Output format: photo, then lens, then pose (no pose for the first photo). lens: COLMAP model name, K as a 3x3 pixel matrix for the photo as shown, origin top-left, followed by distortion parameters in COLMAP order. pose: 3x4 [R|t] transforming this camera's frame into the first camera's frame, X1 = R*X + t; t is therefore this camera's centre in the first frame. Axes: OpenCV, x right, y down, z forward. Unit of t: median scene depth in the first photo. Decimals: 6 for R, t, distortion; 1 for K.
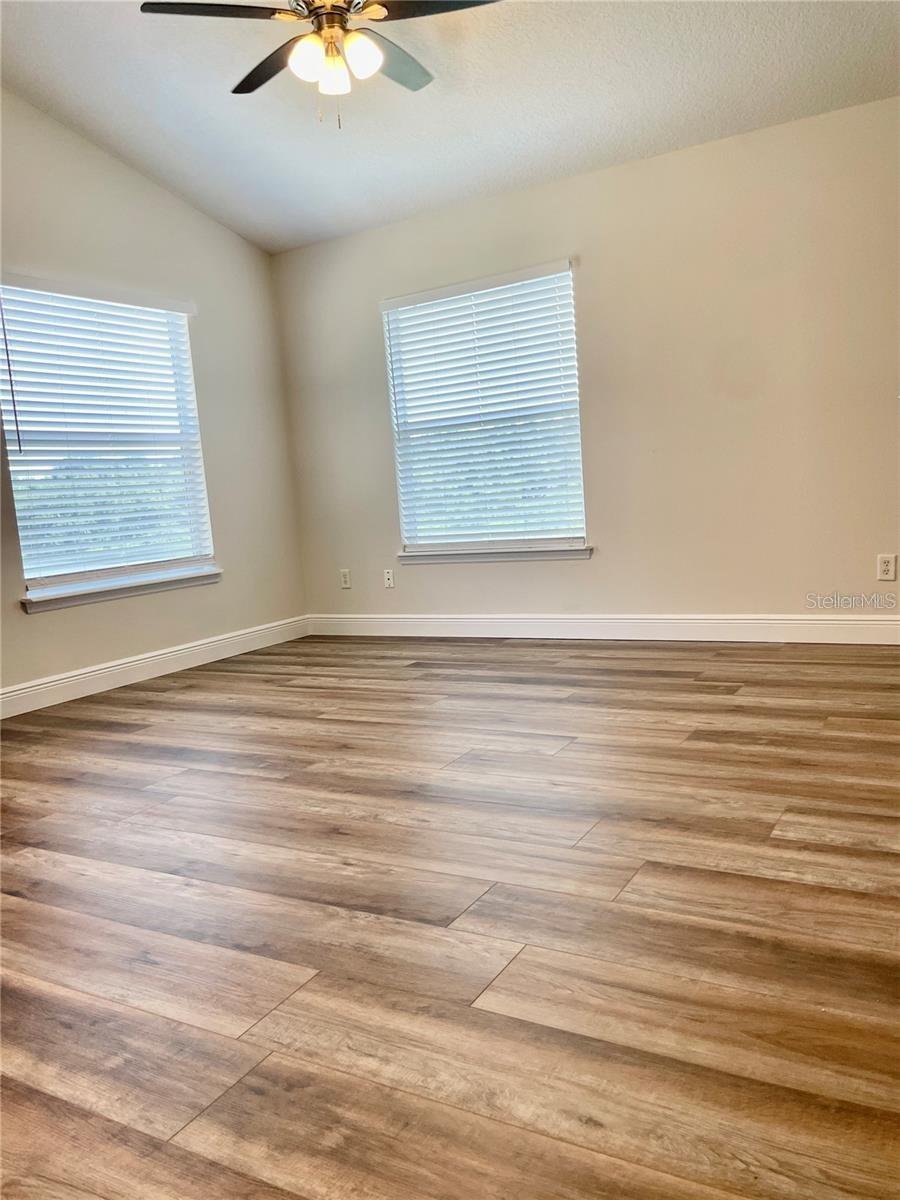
lens RADIAL K [[909.3, 0, 448.3], [0, 909.3, 601.2], [0, 0, 1]] dist [0.079387, -0.107535]
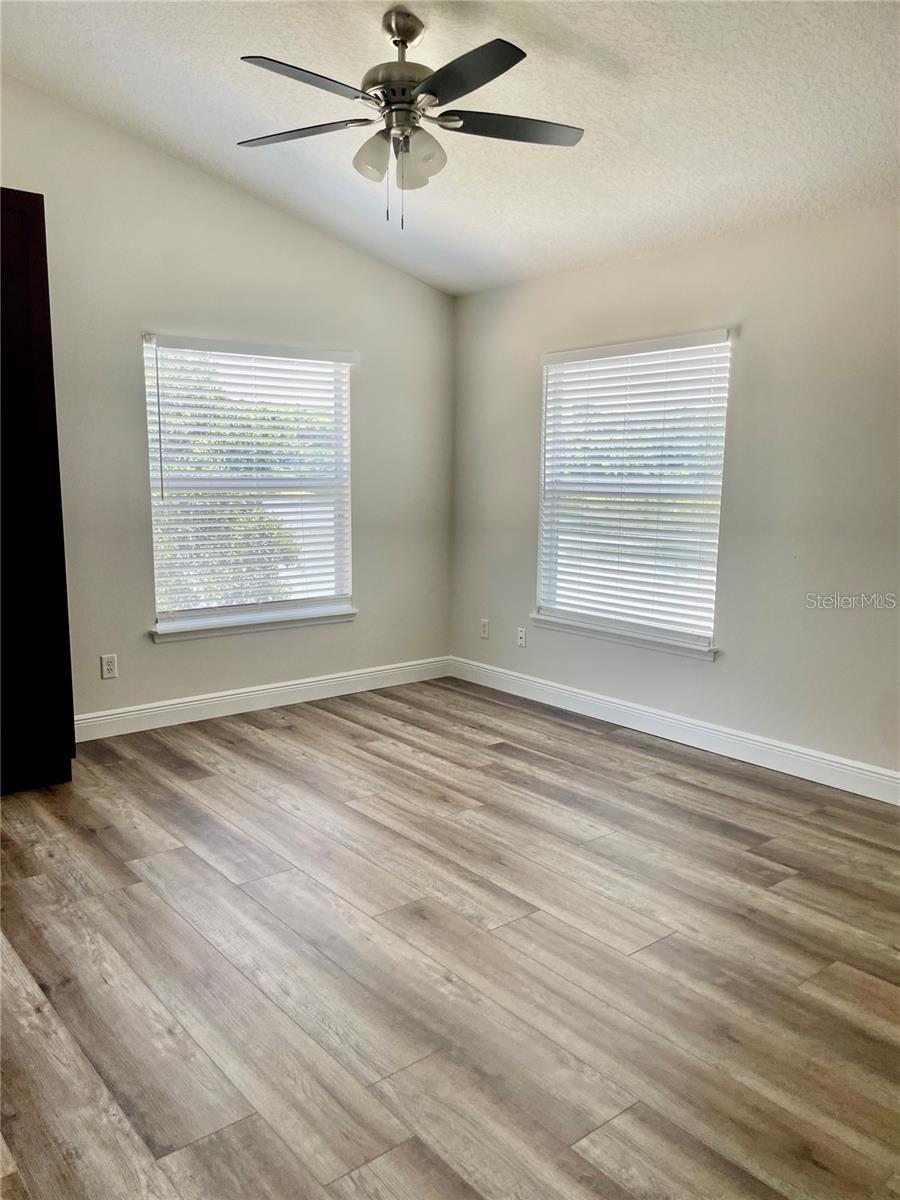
lens RADIAL K [[909.3, 0, 442.1], [0, 909.3, 606.5], [0, 0, 1]] dist [0.079387, -0.107535]
pose [[0.932201, 0.139376, -0.334031, 0.369019], [-0.124022, 0.990017, 0.066972, -0.236522], [0.340030, -0.021005, 0.940180, 0.121127]]
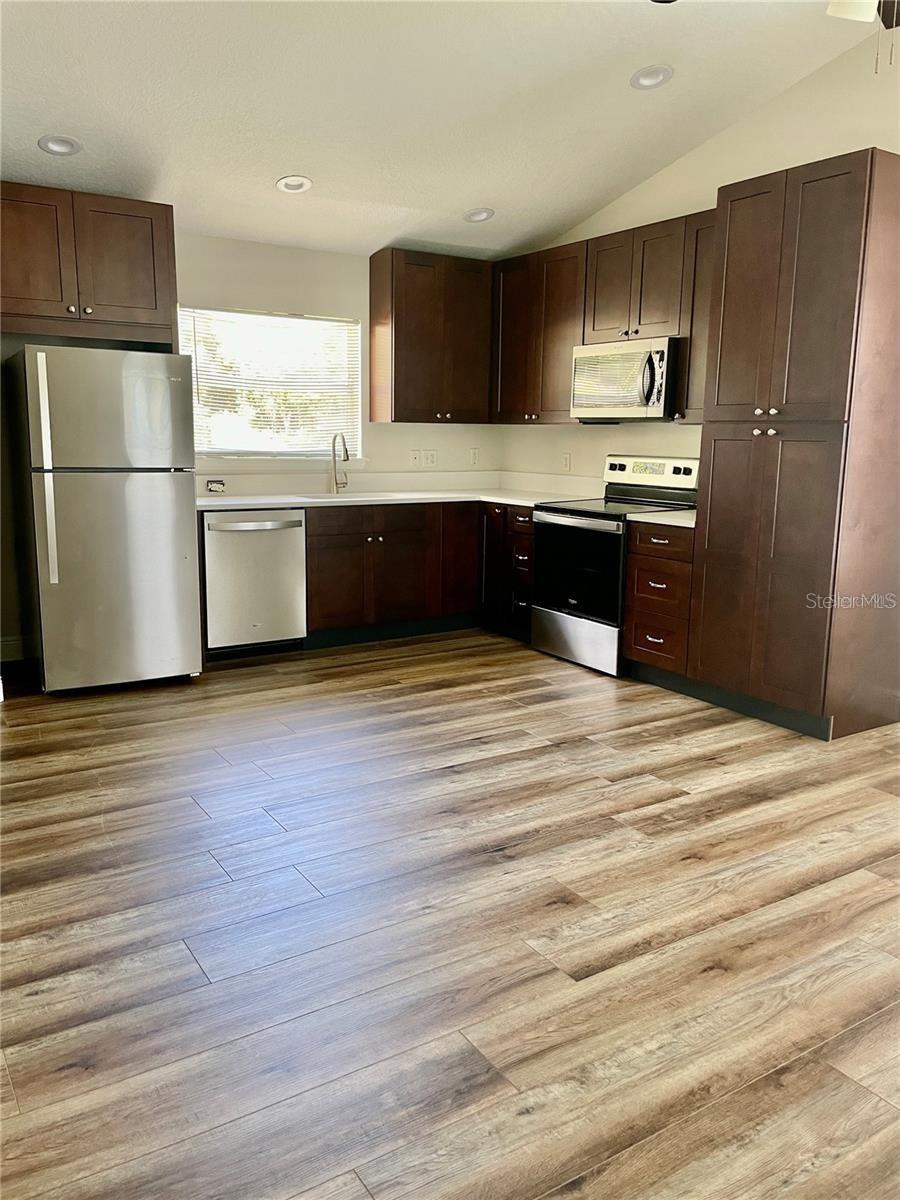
lens RADIAL K [[909.3, 0, 439.7], [0, 909.3, 591.0], [0, 0, 1]] dist [0.079387, -0.107535]
pose [[-0.453323, 0.227443, -0.861840, 0.861678], [-0.085409, 0.951364, 0.295994, -0.400596], [0.887245, 0.207790, -0.411850, 1.326866]]
